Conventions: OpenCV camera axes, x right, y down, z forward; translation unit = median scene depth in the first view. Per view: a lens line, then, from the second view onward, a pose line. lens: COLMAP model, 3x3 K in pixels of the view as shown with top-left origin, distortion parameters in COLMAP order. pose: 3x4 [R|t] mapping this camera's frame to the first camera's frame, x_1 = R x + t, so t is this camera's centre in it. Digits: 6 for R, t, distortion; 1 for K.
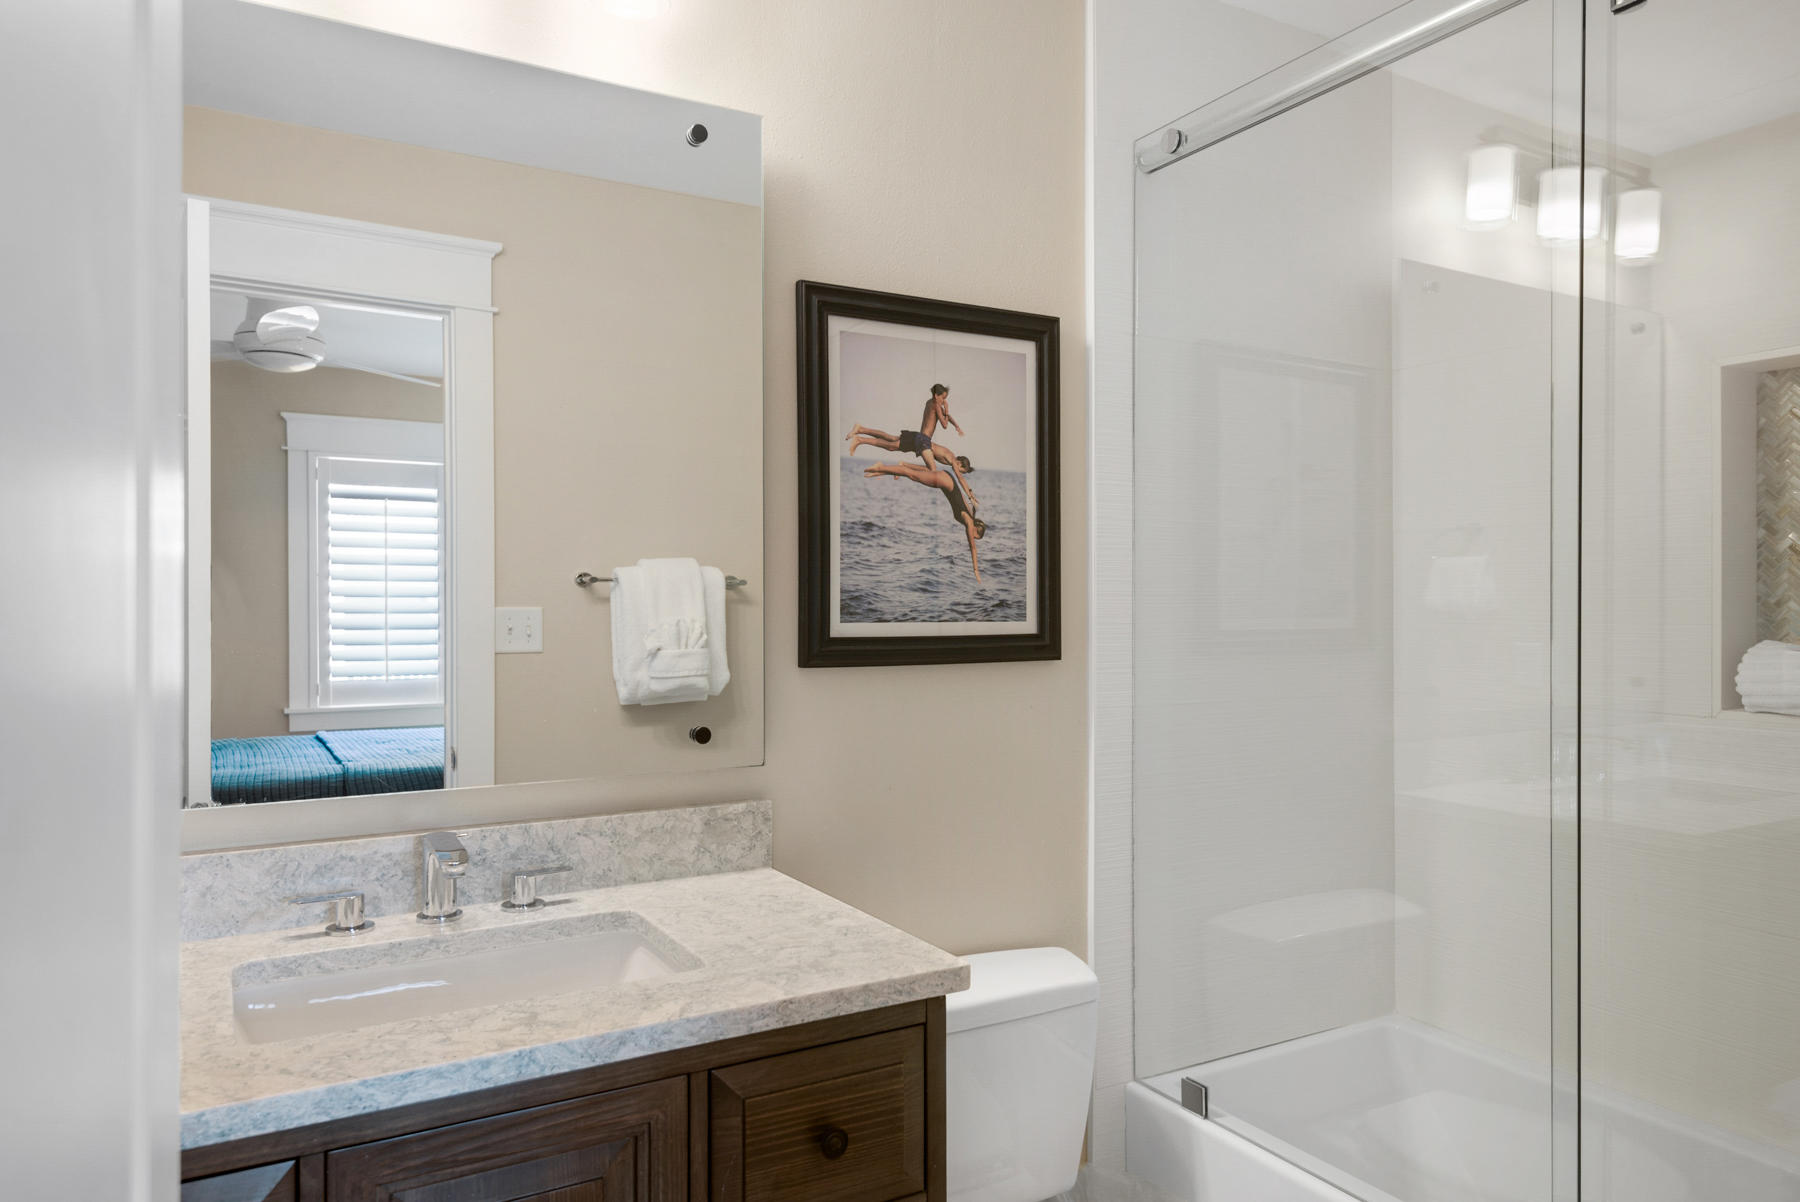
lens RADIAL K [[1175.8, 0, 900.0], [0, 1175.8, 601.0], [0, 0, 1]] dist [0.002918, 0.000244]
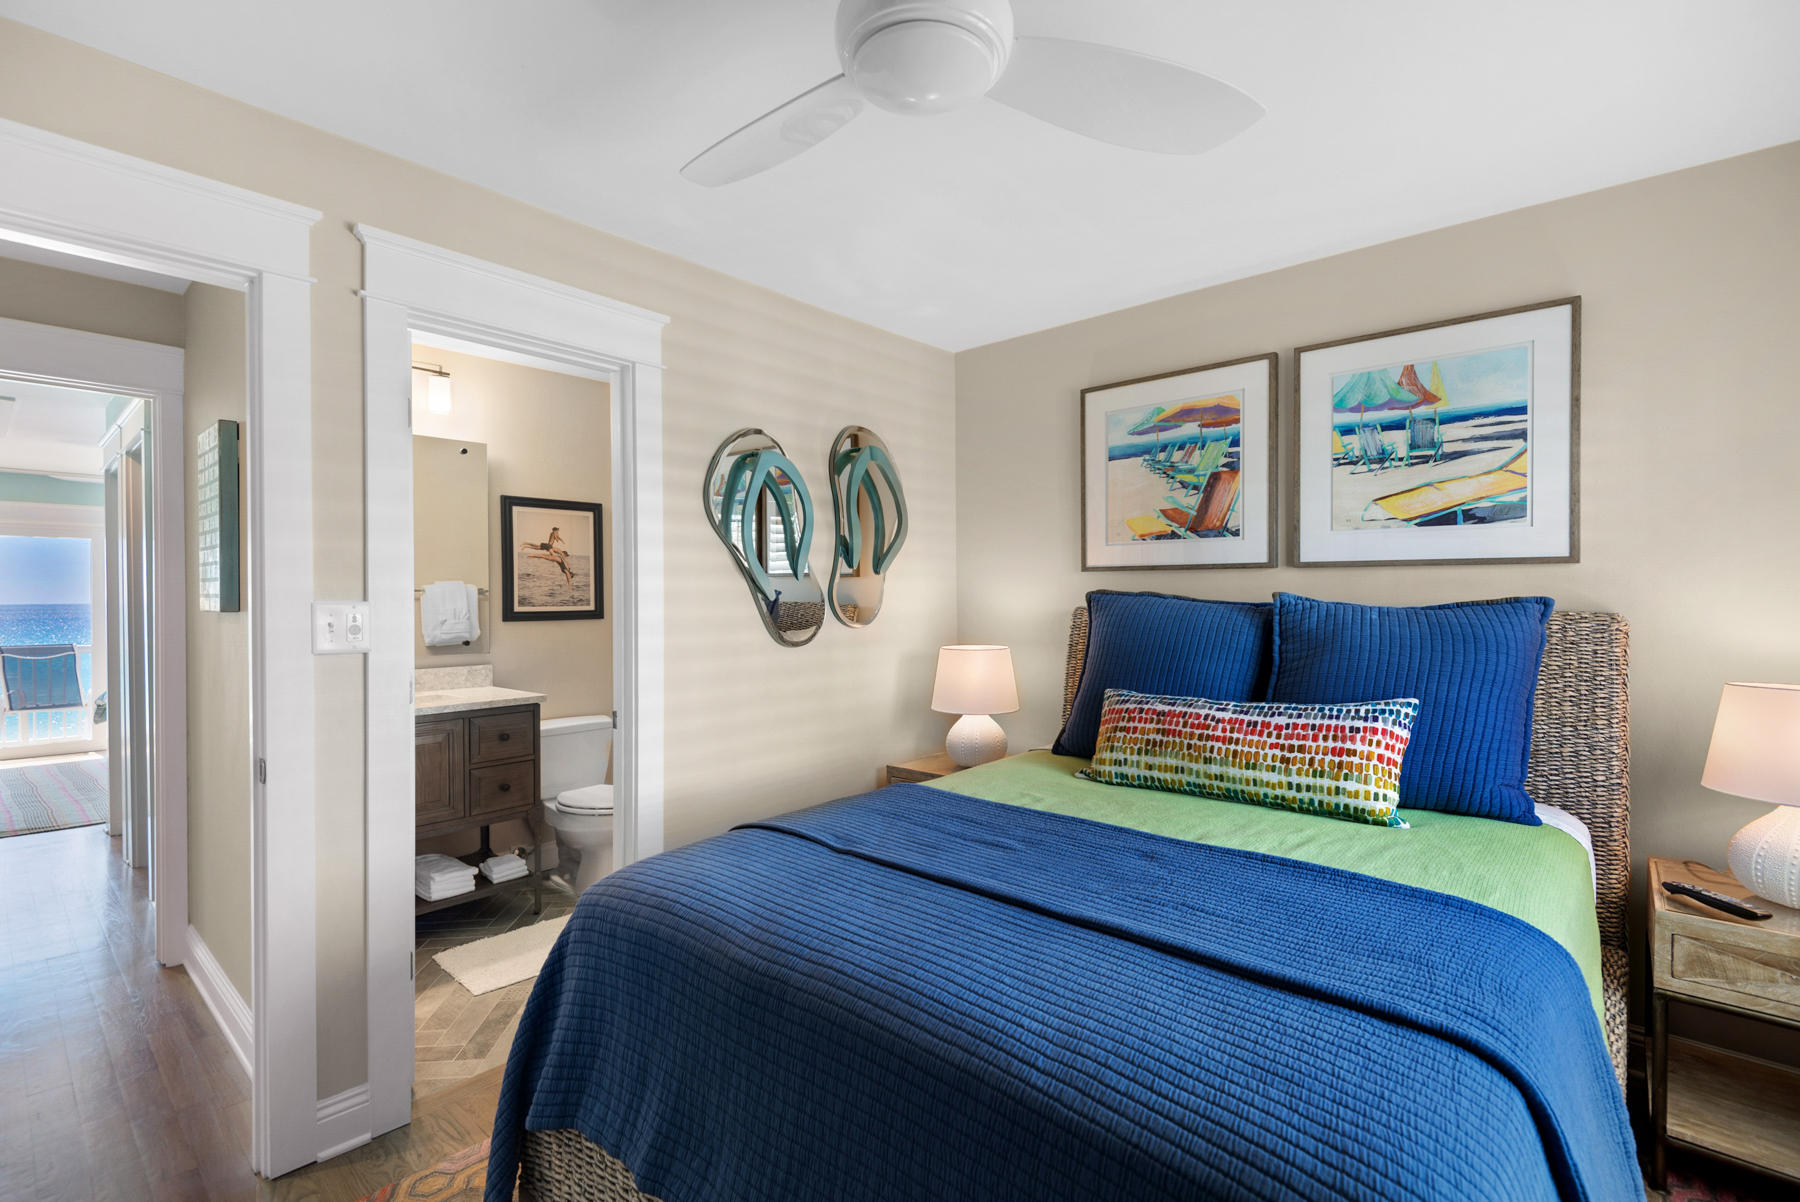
lens RADIAL K [[824.0, 0, 923.5], [0, 824.0, 597.6], [0, 0, 1]] dist [0.027562, -0.027159]
pose [[0.943669, -0.006582, 0.330826, 0.222574], [0.005598, 0.999977, 0.003928, -0.007830], [-0.330844, -0.001854, 0.943684, -1.321714]]
